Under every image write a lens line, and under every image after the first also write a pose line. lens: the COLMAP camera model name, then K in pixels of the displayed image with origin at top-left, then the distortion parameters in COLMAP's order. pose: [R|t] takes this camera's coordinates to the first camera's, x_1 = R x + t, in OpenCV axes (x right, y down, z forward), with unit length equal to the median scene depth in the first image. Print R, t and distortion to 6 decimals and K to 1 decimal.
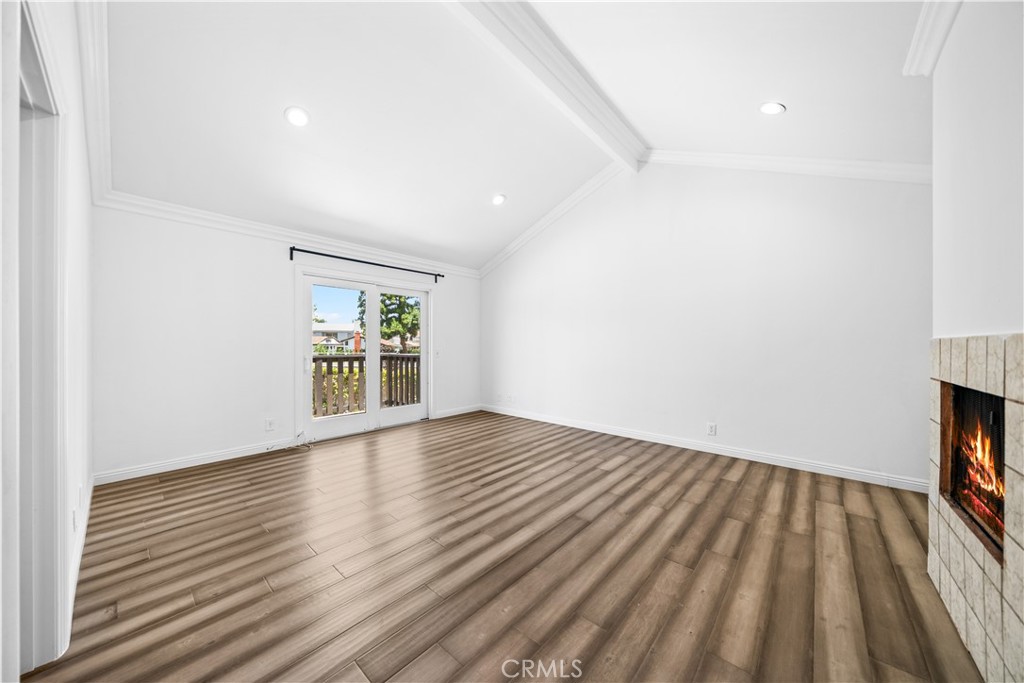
lens RADIAL K [[347.9, 0, 509.5], [0, 347.9, 344.8], [0, 0, 1]] dist [0.000845, 0.000066]
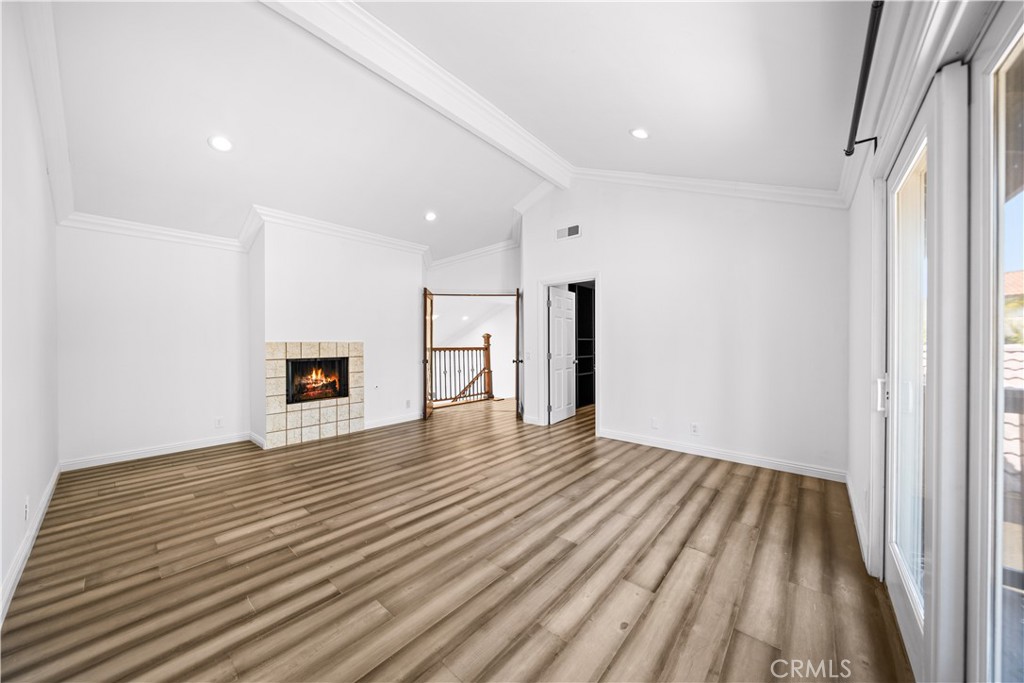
lens RADIAL K [[347.9, 0, 513.7], [0, 347.9, 344.4], [0, 0, 1]] dist [0.000845, 0.000066]
pose [[-0.999888, -0.001907, -0.014852, -0.176565], [-0.001973, 0.999988, 0.004446, -0.008146], [0.014844, 0.004475, -0.999880, 1.818899]]
